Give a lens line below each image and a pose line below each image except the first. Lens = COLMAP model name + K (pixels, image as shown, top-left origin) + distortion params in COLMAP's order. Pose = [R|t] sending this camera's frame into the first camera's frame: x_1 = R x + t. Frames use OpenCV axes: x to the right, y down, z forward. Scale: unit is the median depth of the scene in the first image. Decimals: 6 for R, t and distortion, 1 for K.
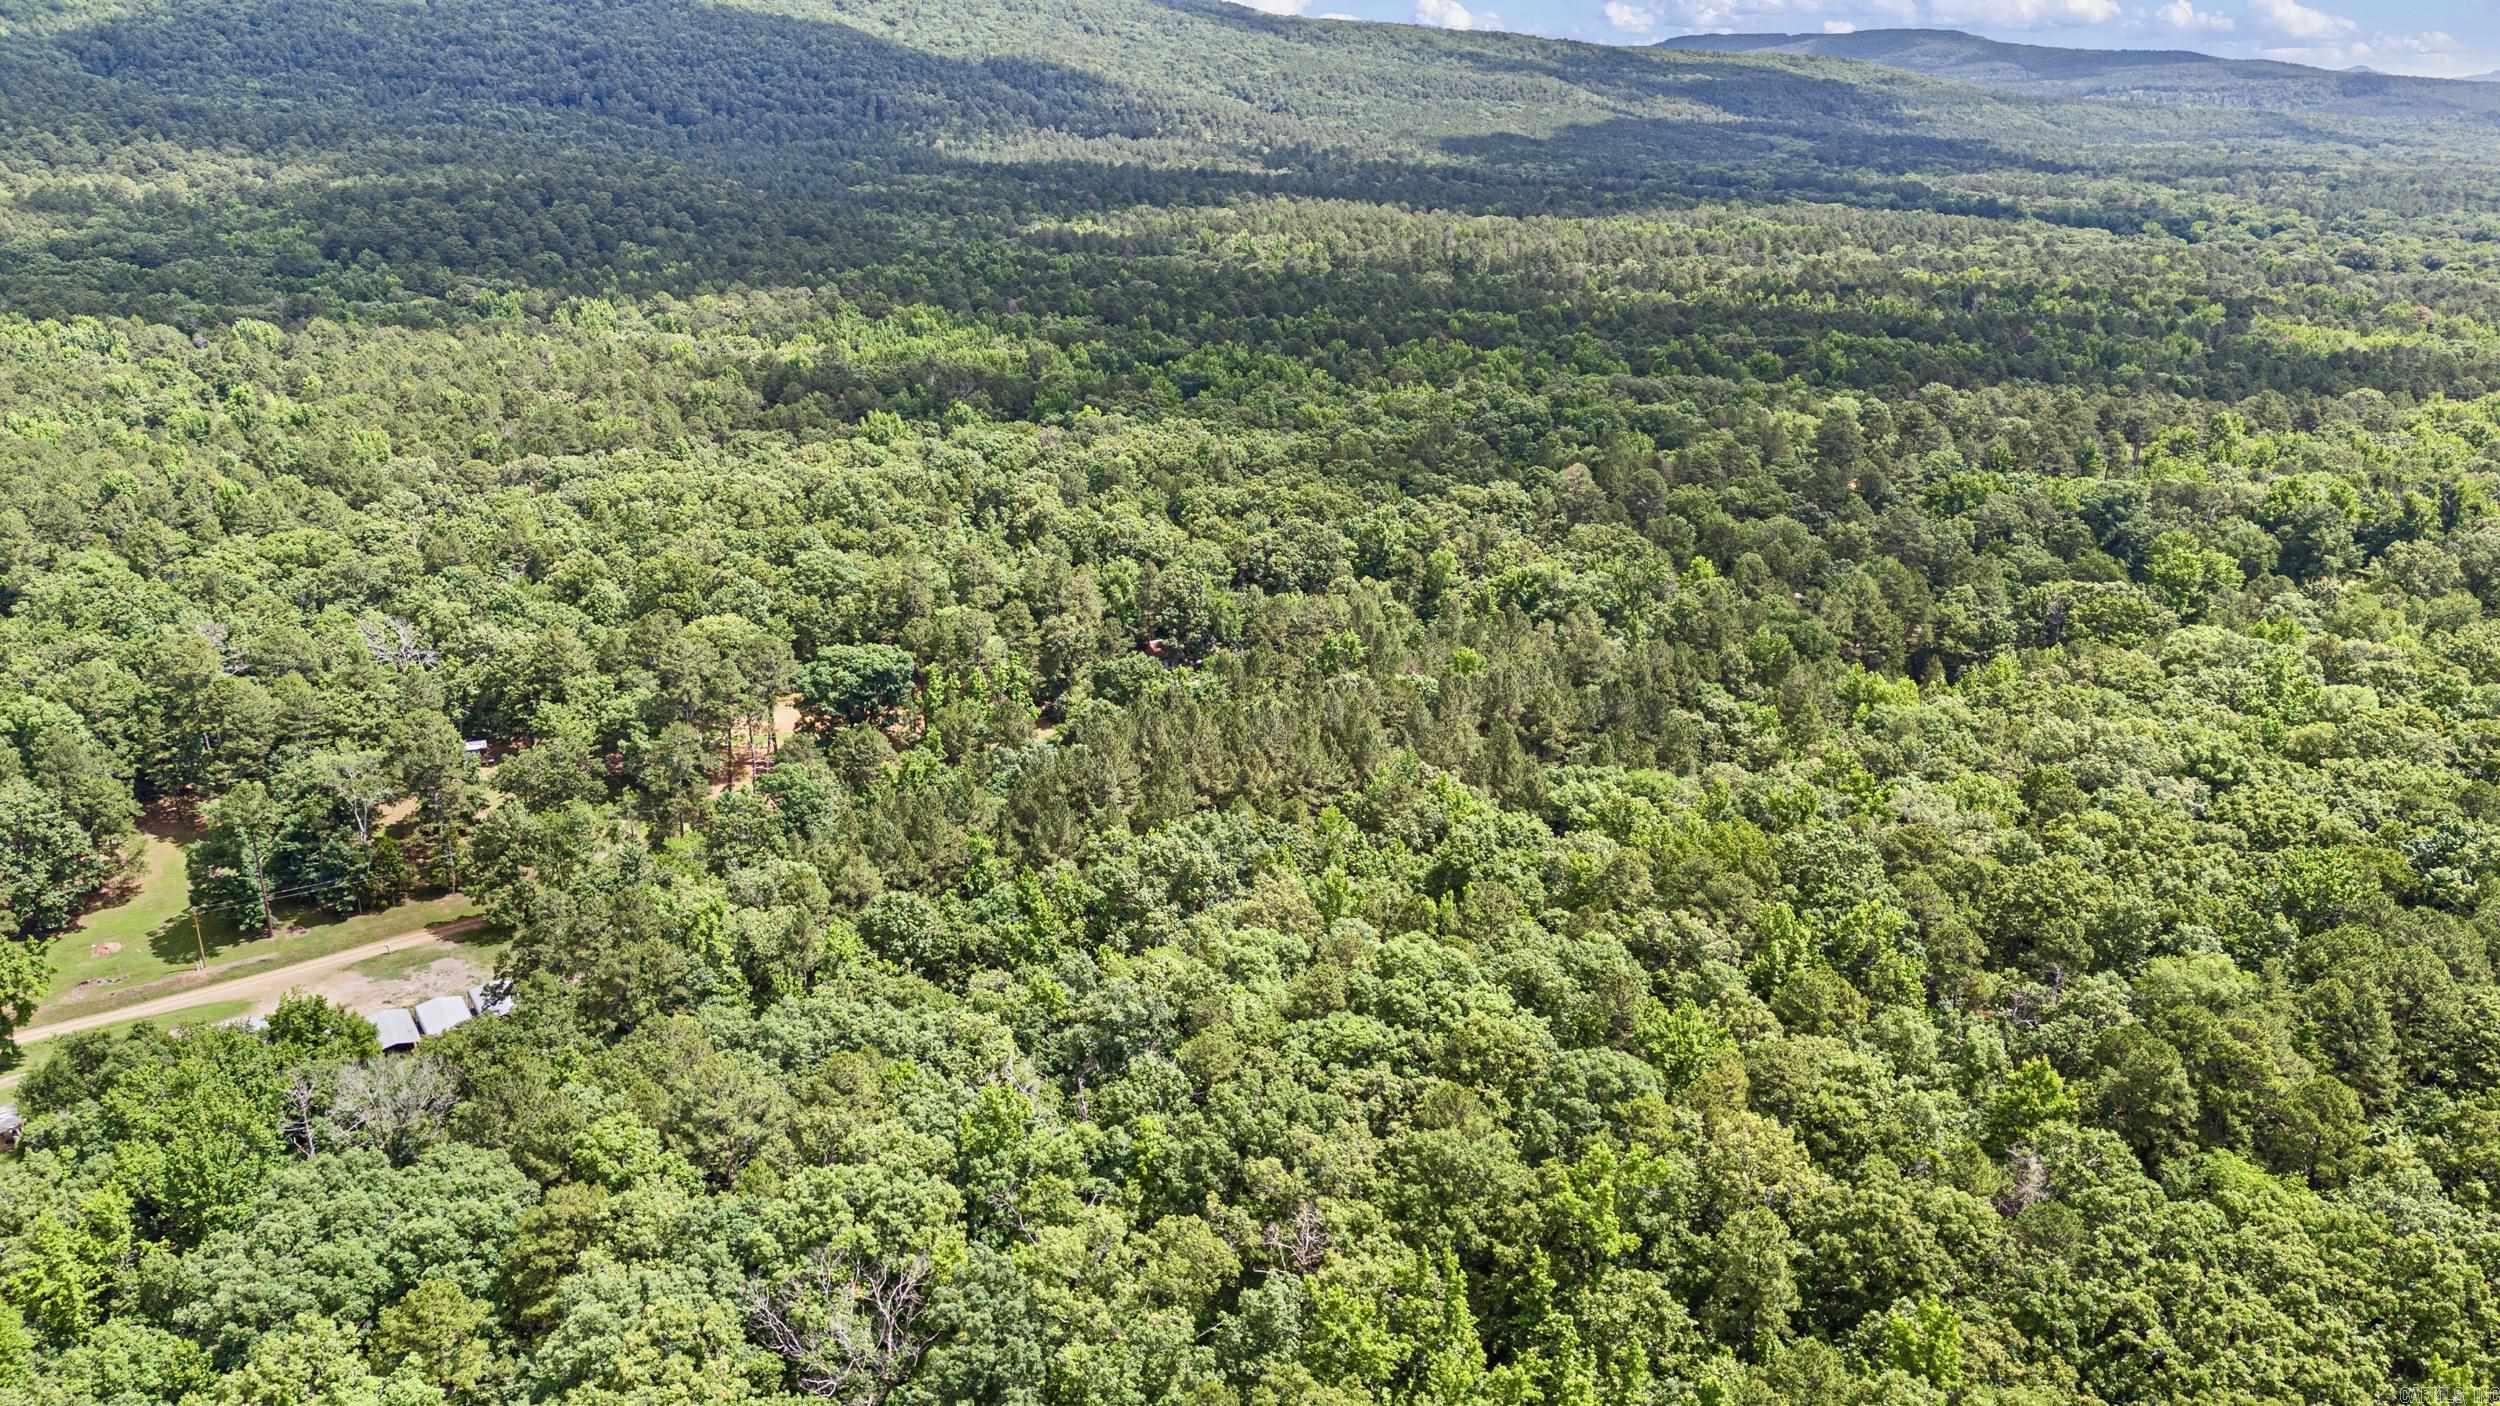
lens RADIAL K [[1876.6, 0, 1250.0], [0, 1876.6, 703.0], [0, 0, 1]] dist [0.056201, -0.053162]
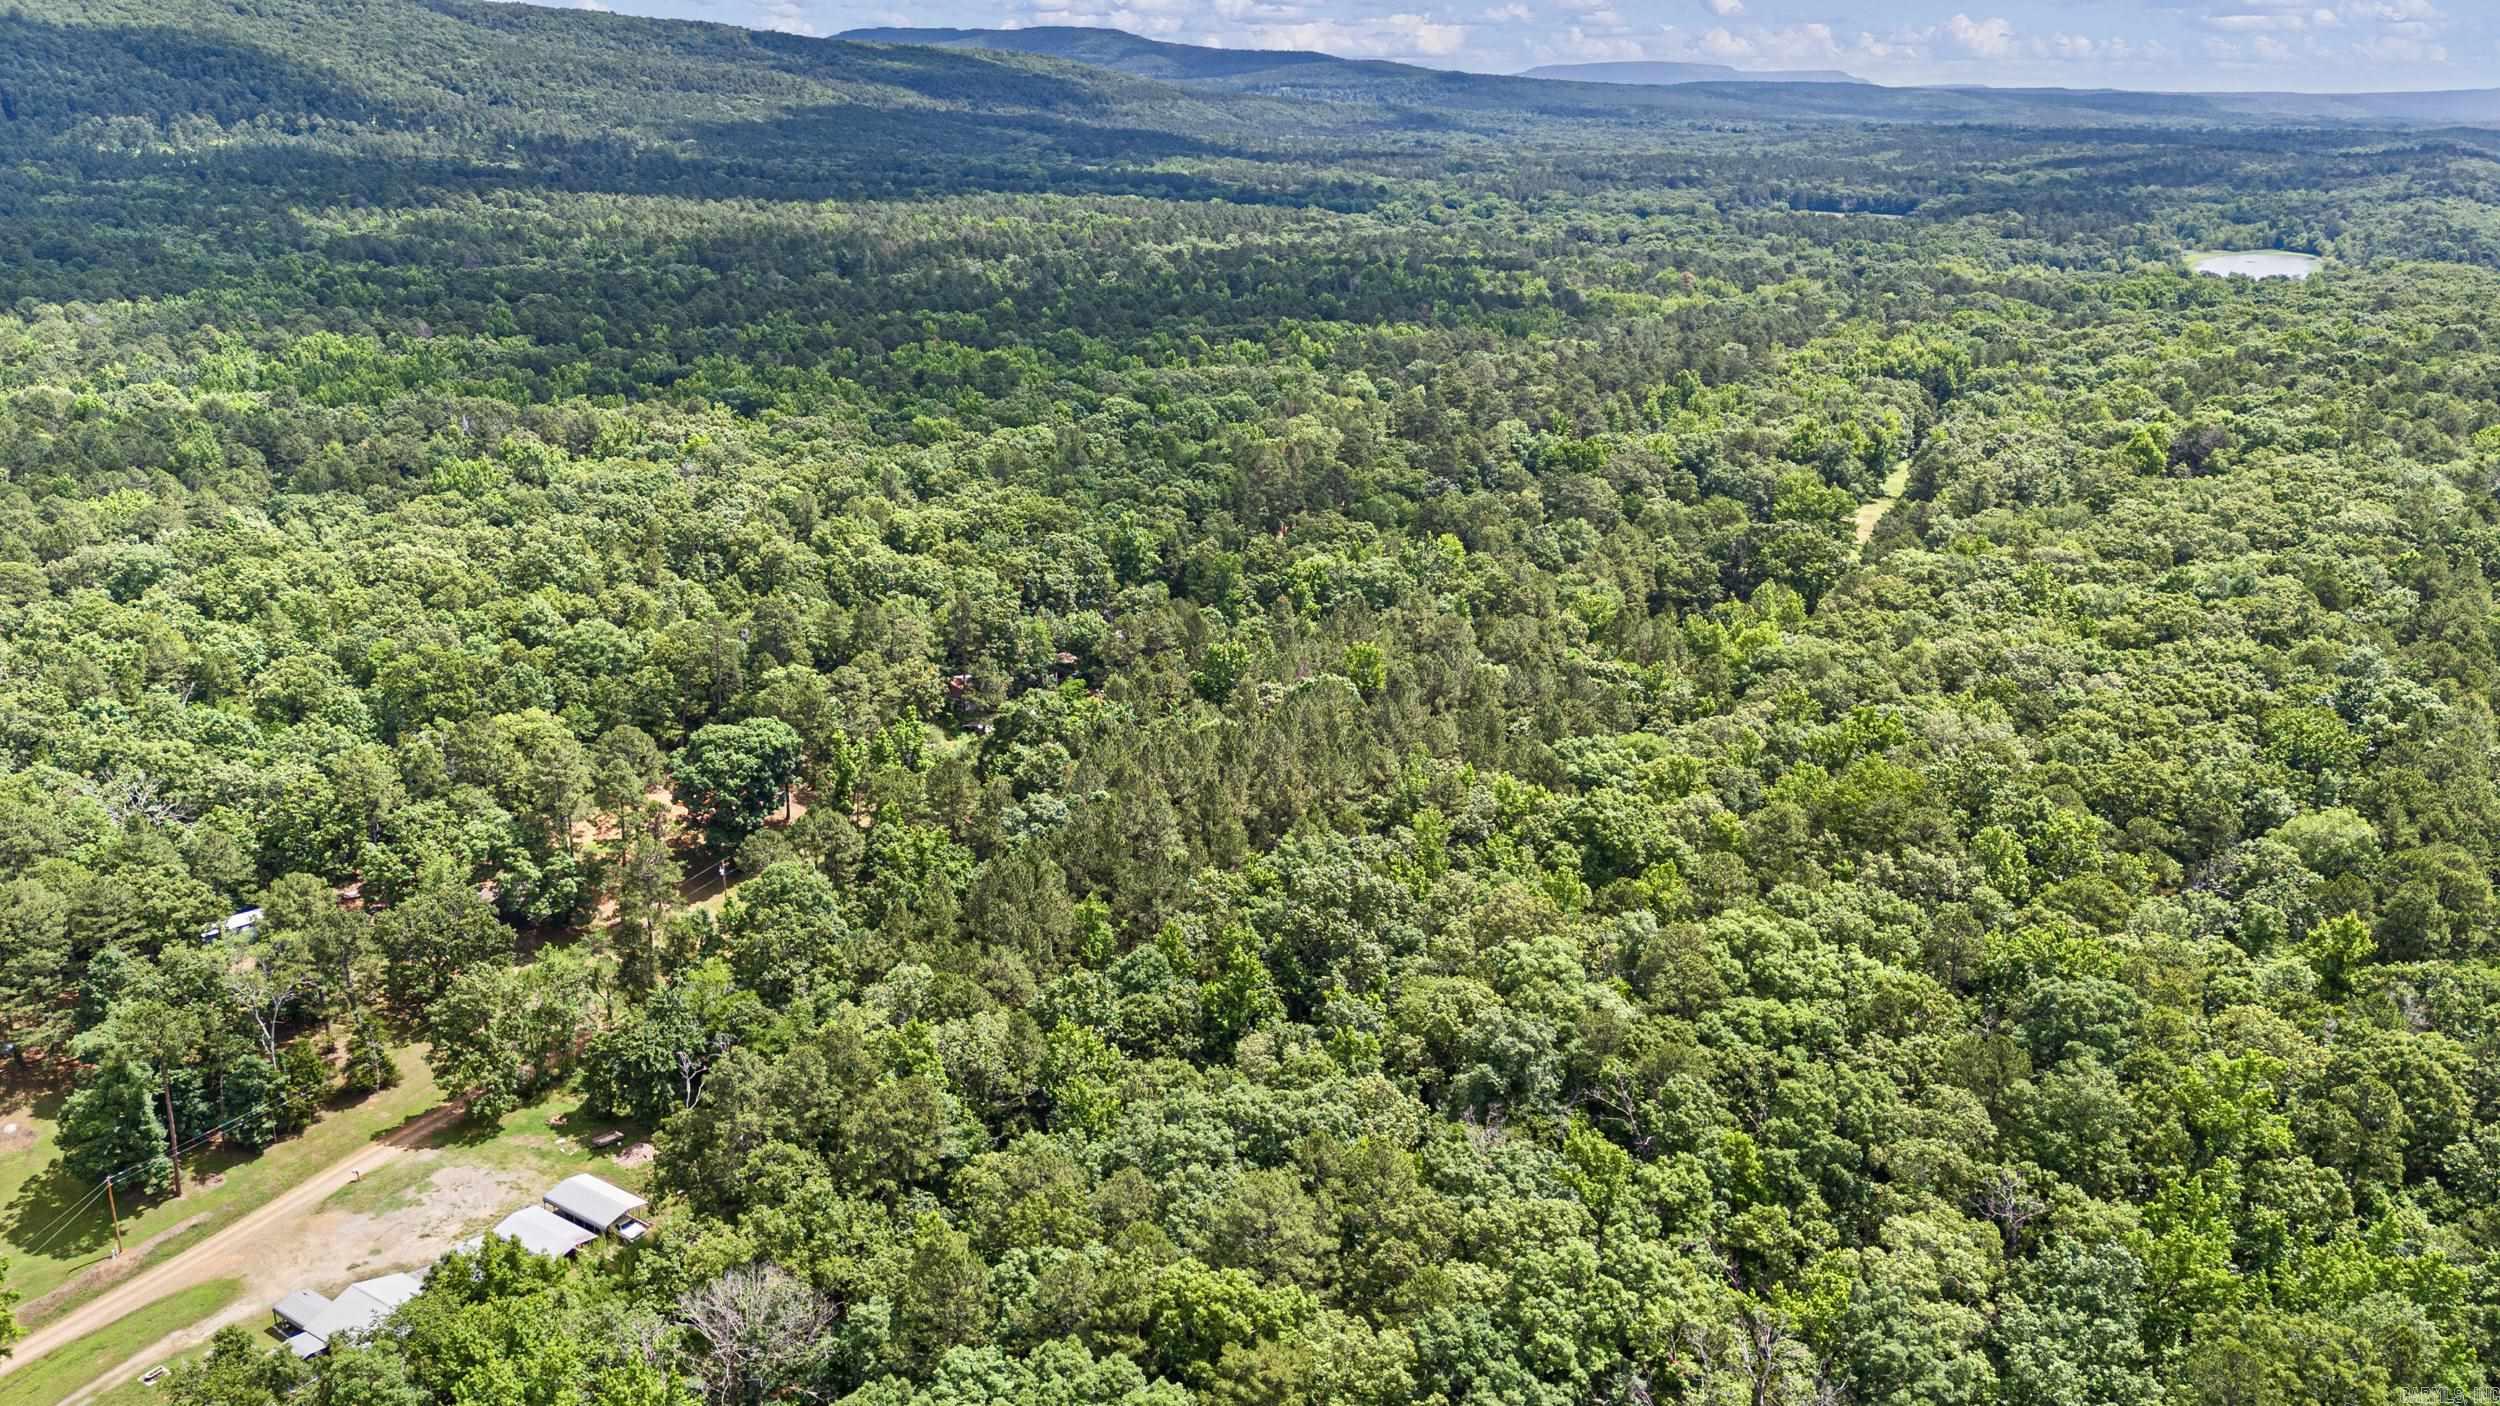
lens RADIAL K [[1876.6, 0, 1250.0], [0, 1876.6, 703.0], [0, 0, 1]] dist [0.056201, -0.053162]
pose [[0.908462, -0.132223, 0.396503, -0.302777], [0.130589, 0.990944, 0.031248, -0.032116], [-0.397044, 0.023392, 0.917502, 0.086302]]
